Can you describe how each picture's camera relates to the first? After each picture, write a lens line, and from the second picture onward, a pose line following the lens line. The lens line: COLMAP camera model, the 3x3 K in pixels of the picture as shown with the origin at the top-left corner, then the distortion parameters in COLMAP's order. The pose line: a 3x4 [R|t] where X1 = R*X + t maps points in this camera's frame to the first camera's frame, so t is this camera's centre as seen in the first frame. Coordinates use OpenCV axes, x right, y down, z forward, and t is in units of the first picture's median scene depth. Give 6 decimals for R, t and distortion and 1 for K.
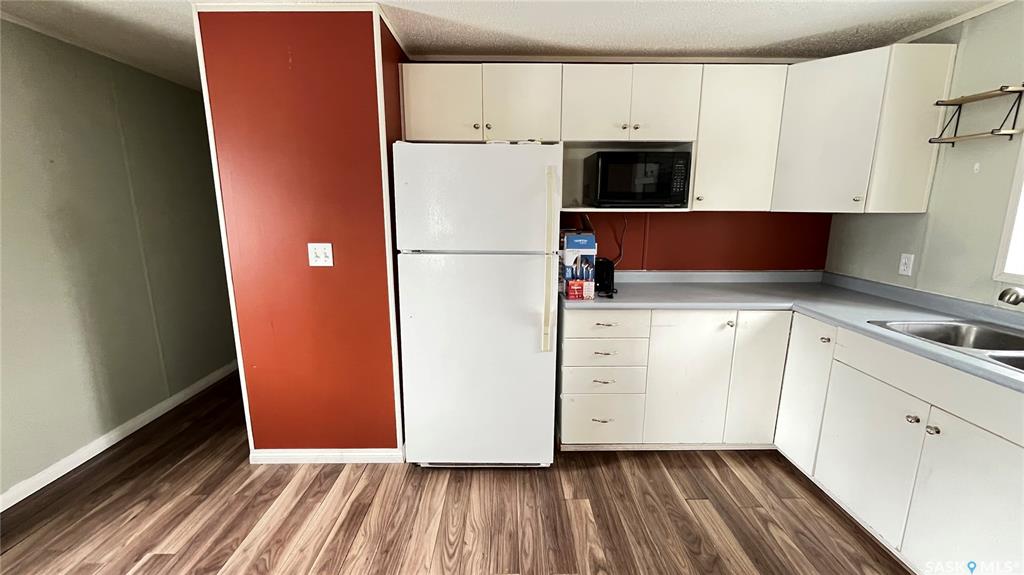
lens RADIAL K [[412.7, 0, 512.0], [0, 412.7, 287.5], [0, 0, 1]] dist [-0.001914, -0.000306]
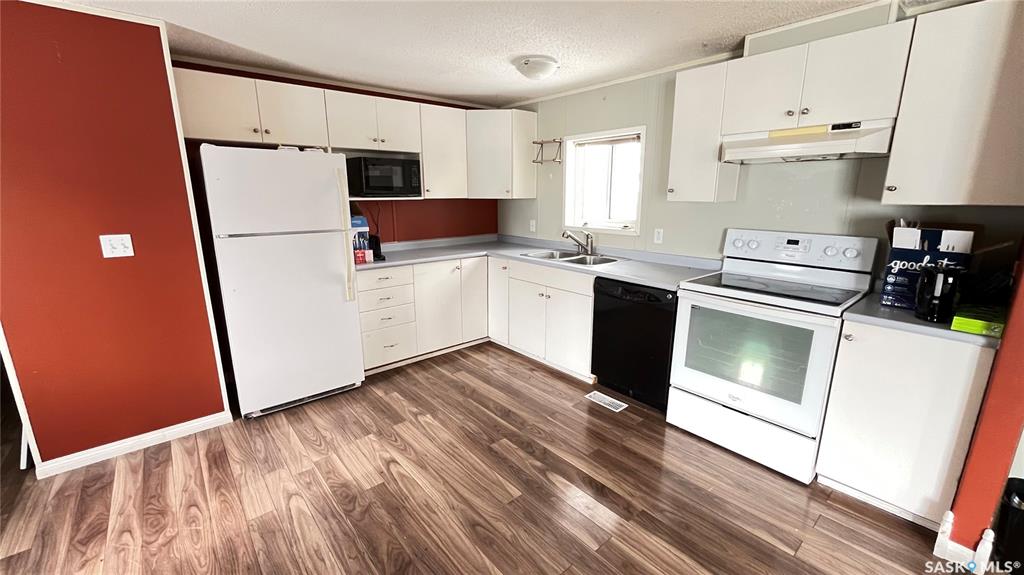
lens RADIAL K [[412.7, 0, 512.0], [0, 412.7, 287.5], [0, 0, 1]] dist [-0.001914, -0.000306]
pose [[0.766320, -0.146966, 0.625423, -0.353430], [0.126051, 0.988957, 0.077943, 0.066818], [-0.629972, 0.019106, 0.776383, -0.420866]]
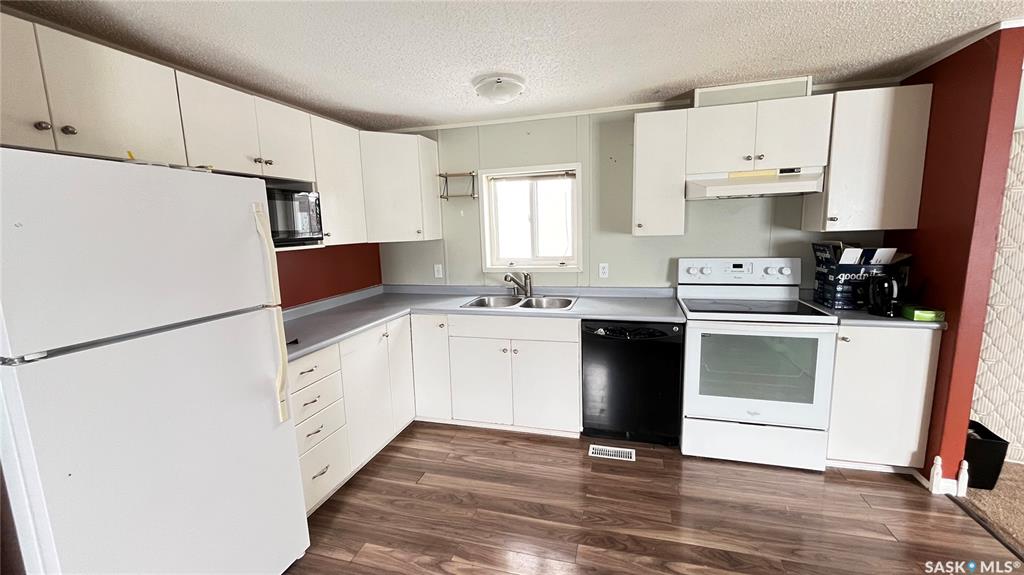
lens RADIAL K [[412.7, 0, 512.0], [0, 412.7, 287.5], [0, 0, 1]] dist [-0.001914, -0.000306]
pose [[0.286064, -0.152718, 0.945962, -0.510090], [0.214814, 0.972311, 0.092011, -0.082692], [-0.933821, 0.176885, 0.310949, 0.252863]]
